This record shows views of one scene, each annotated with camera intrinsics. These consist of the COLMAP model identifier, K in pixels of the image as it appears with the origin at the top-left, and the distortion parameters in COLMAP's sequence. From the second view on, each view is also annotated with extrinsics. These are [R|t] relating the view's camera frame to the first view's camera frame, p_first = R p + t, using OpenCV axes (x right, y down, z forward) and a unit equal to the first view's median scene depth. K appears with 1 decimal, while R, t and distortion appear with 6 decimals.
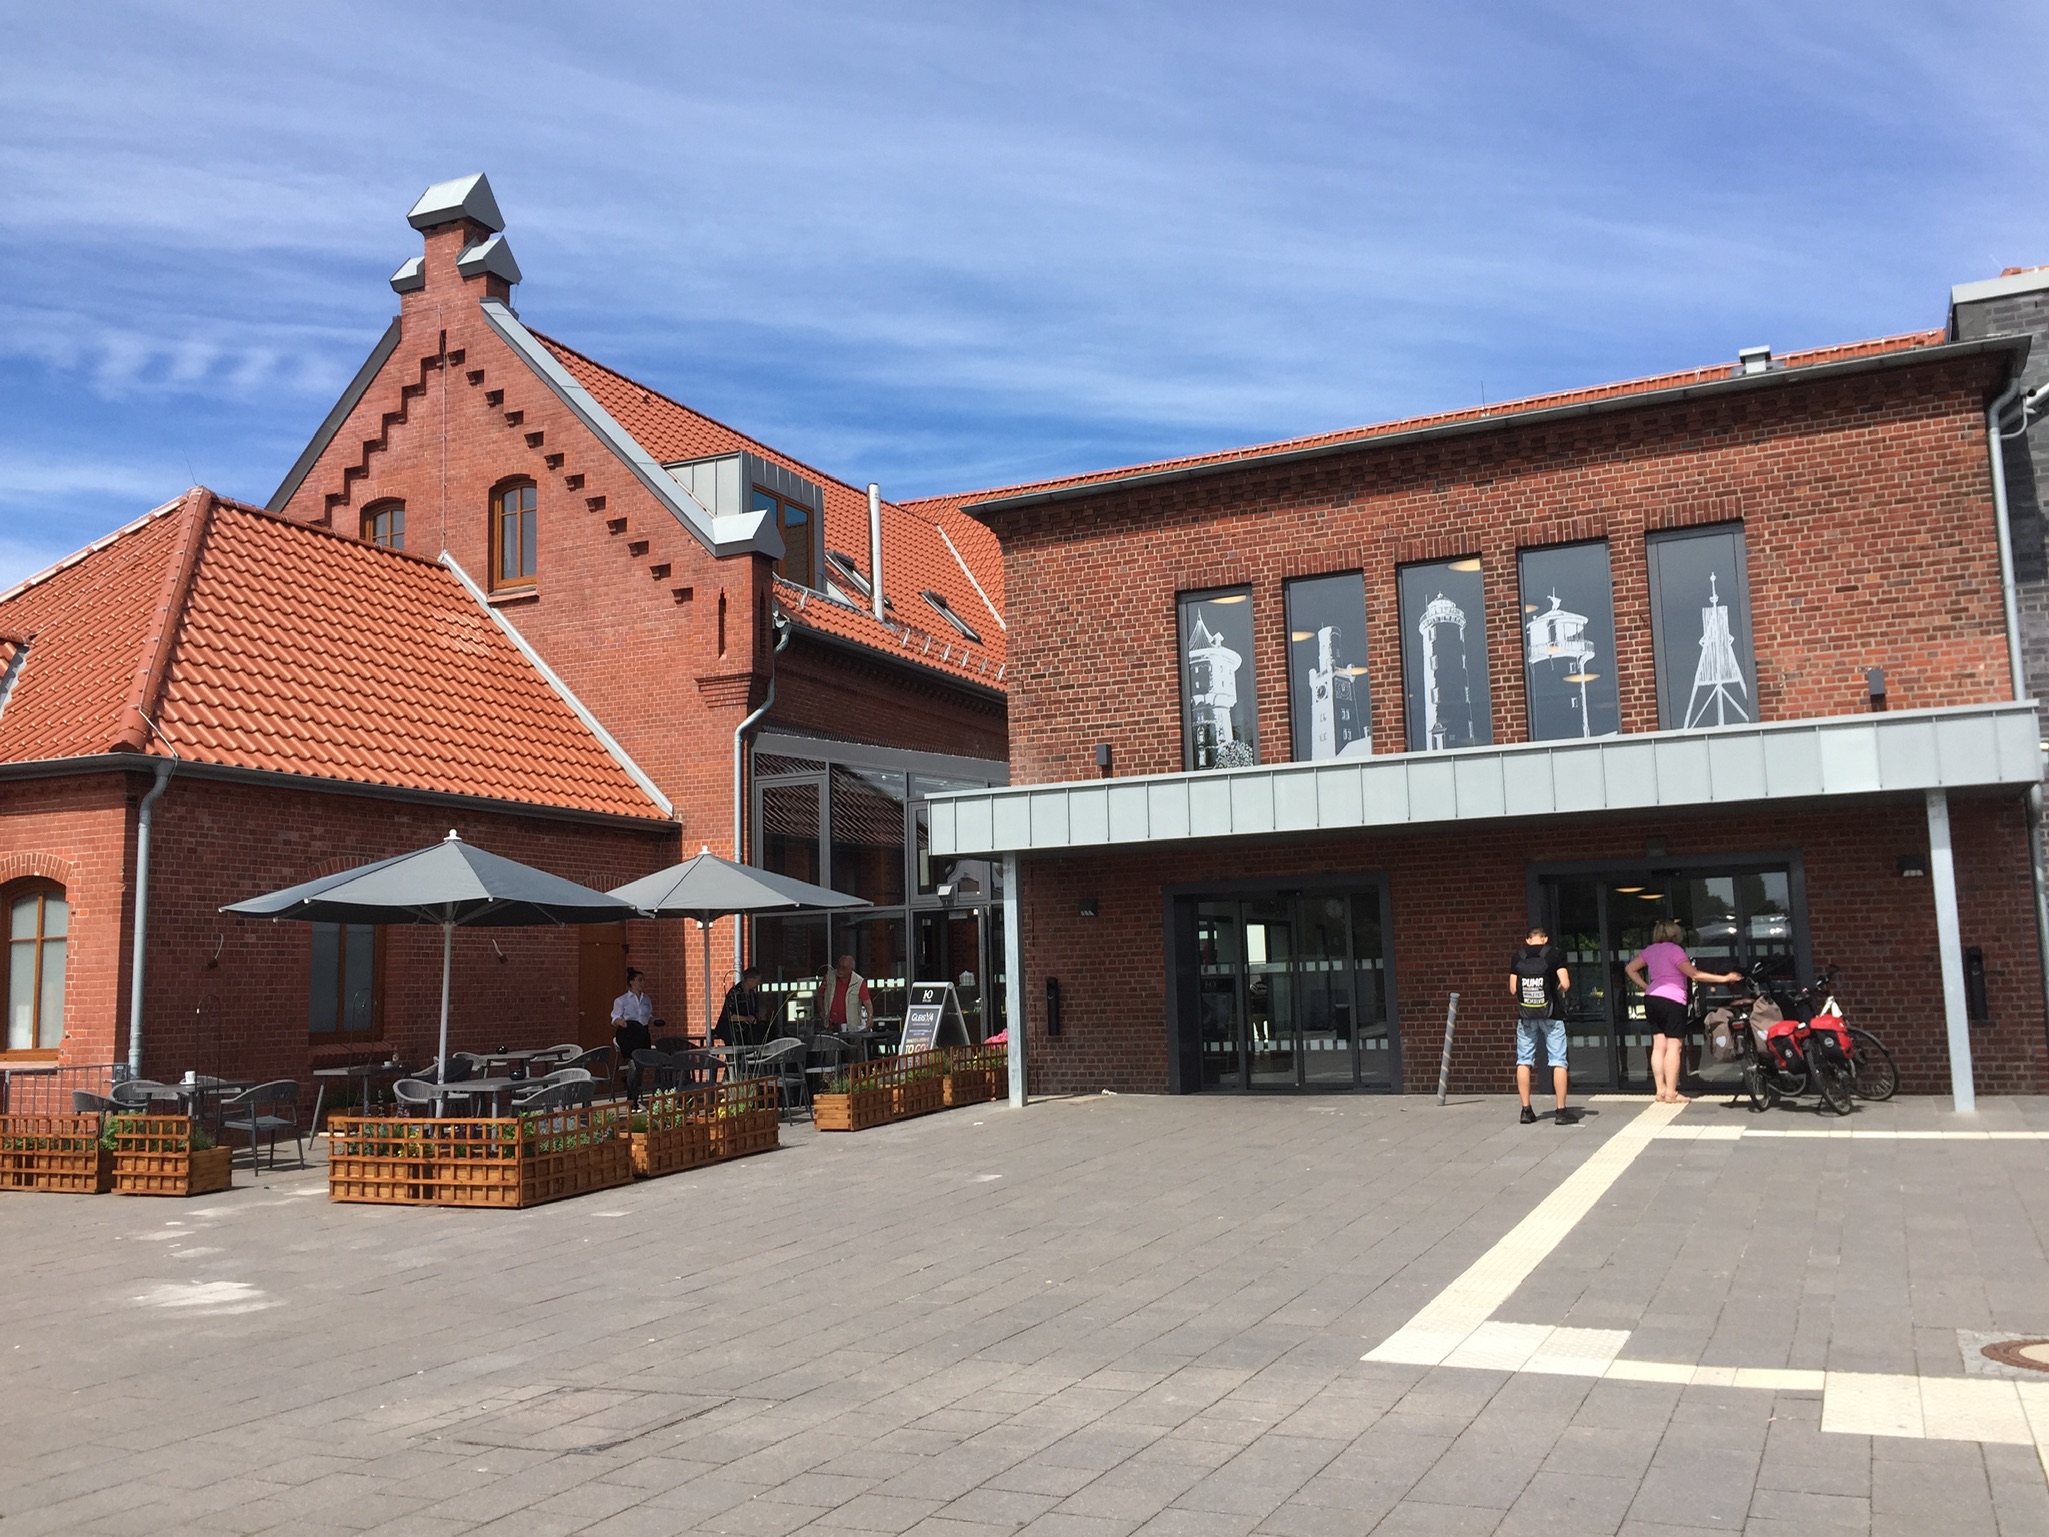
lens RADIAL K [[1718.8, 0, 1024.5], [0, 1718.8, 768.5], [0, 0, 1]] dist [0.068953, -0.076692]
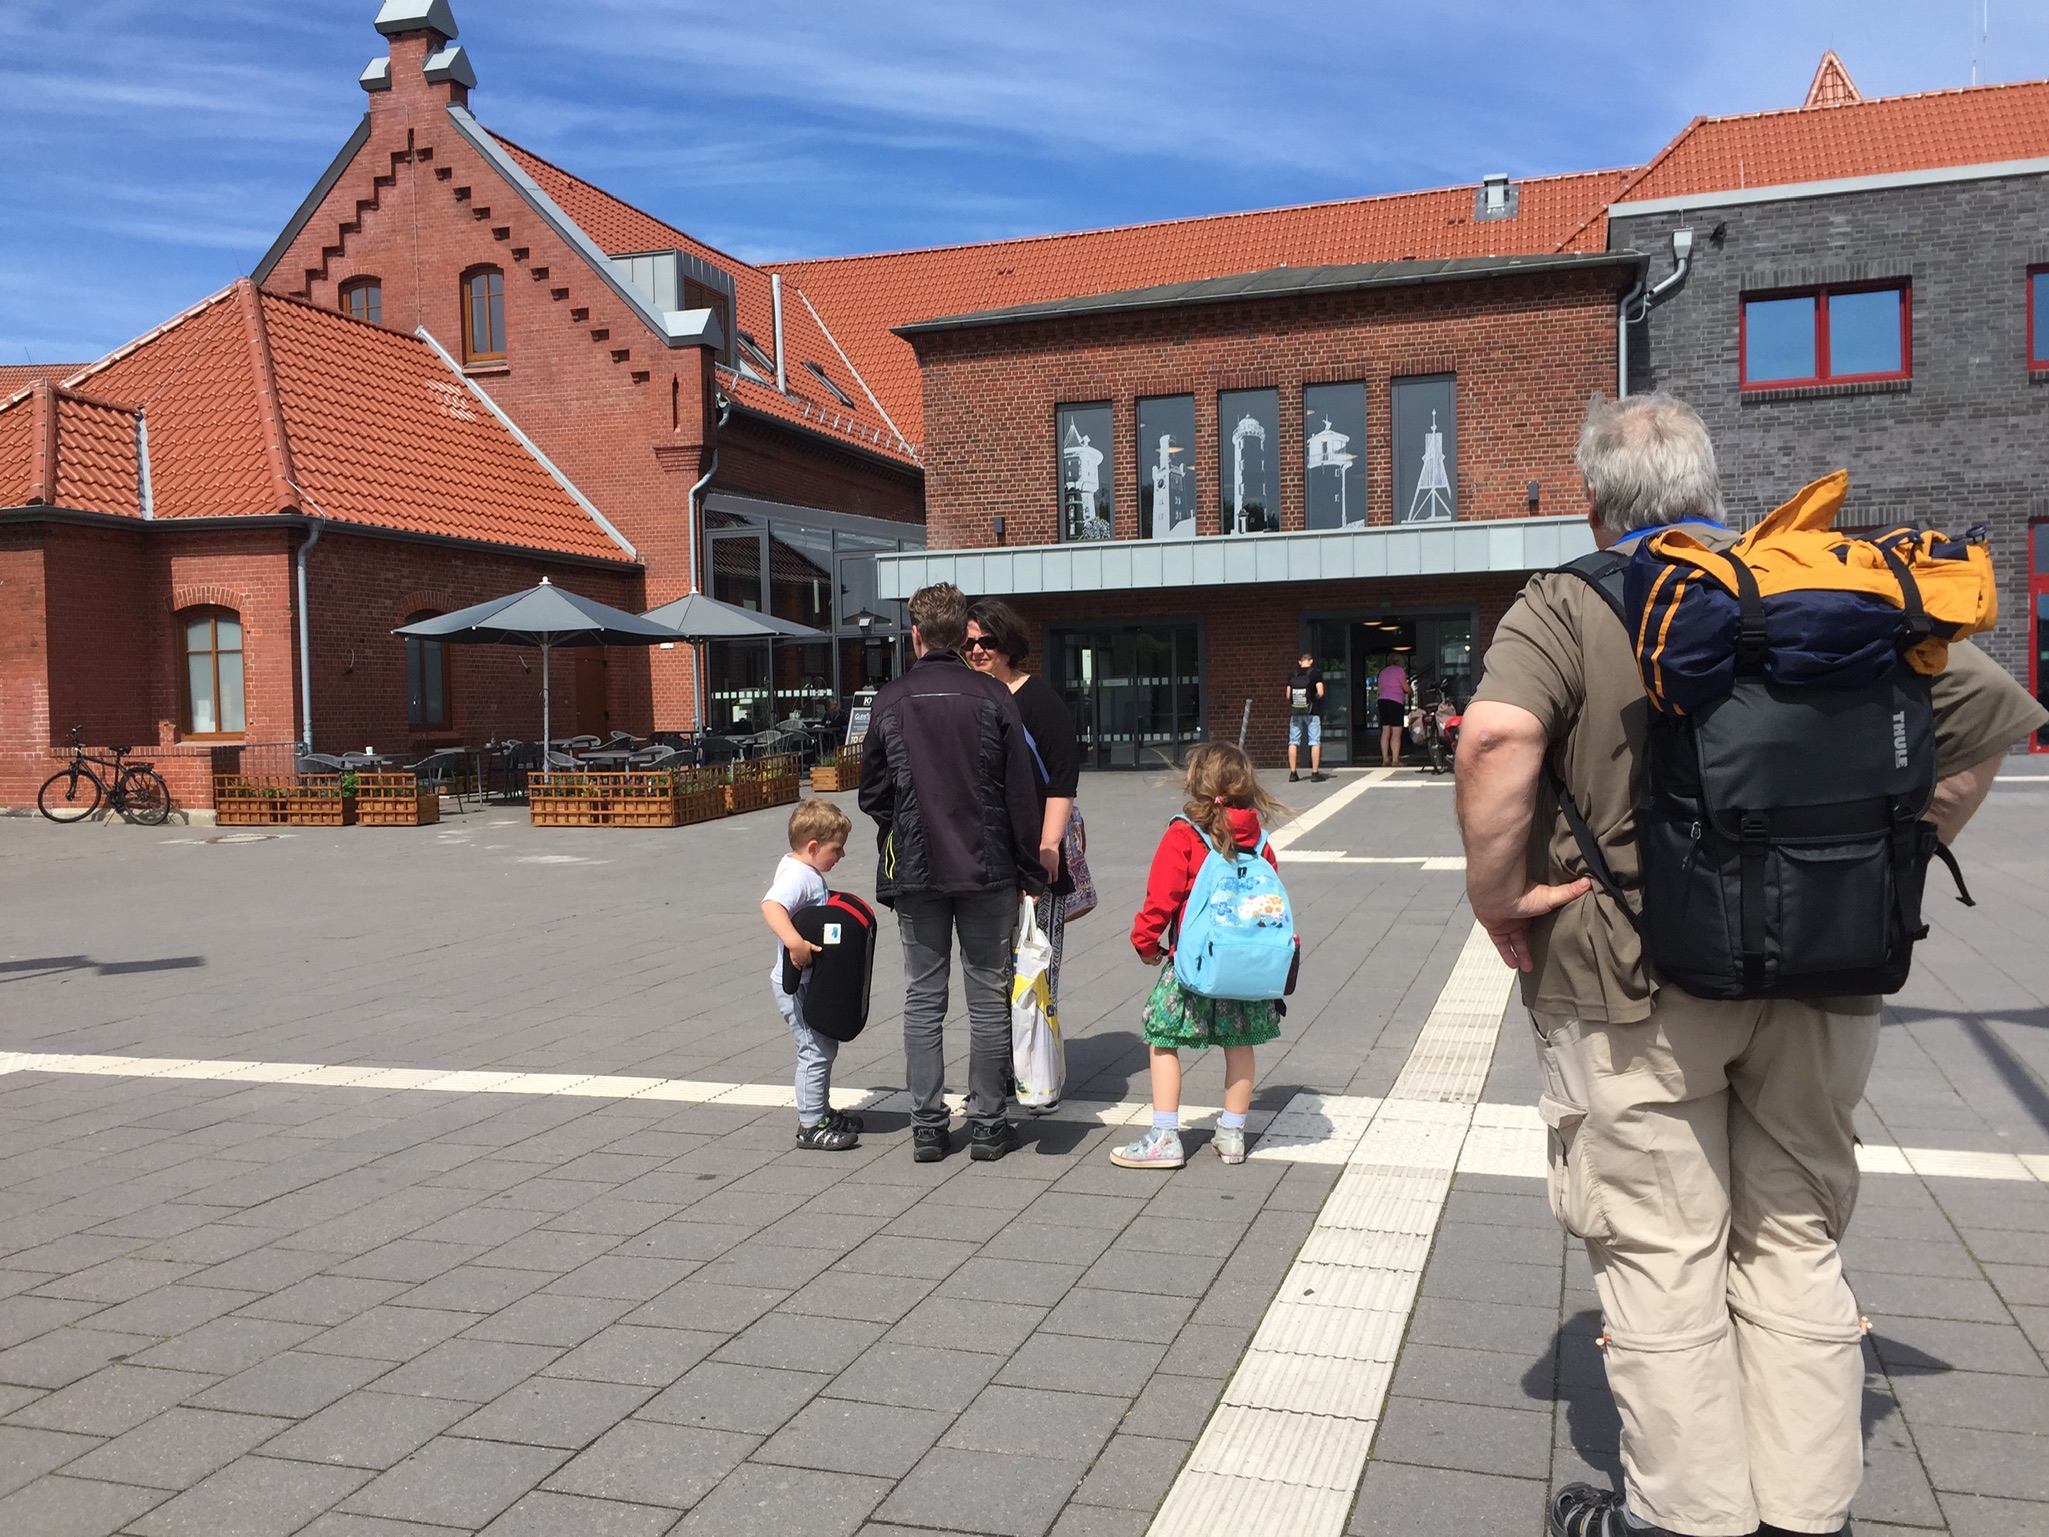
lens RADIAL K [[1718.8, 0, 1024.5], [0, 1718.8, 768.5], [0, 0, 1]] dist [0.068953, -0.076692]
pose [[0.990968, 0.000870, 0.134099, -0.095472], [-0.022514, 0.986865, 0.159972, -0.029599], [-0.132199, -0.161547, 0.977970, -0.293550]]
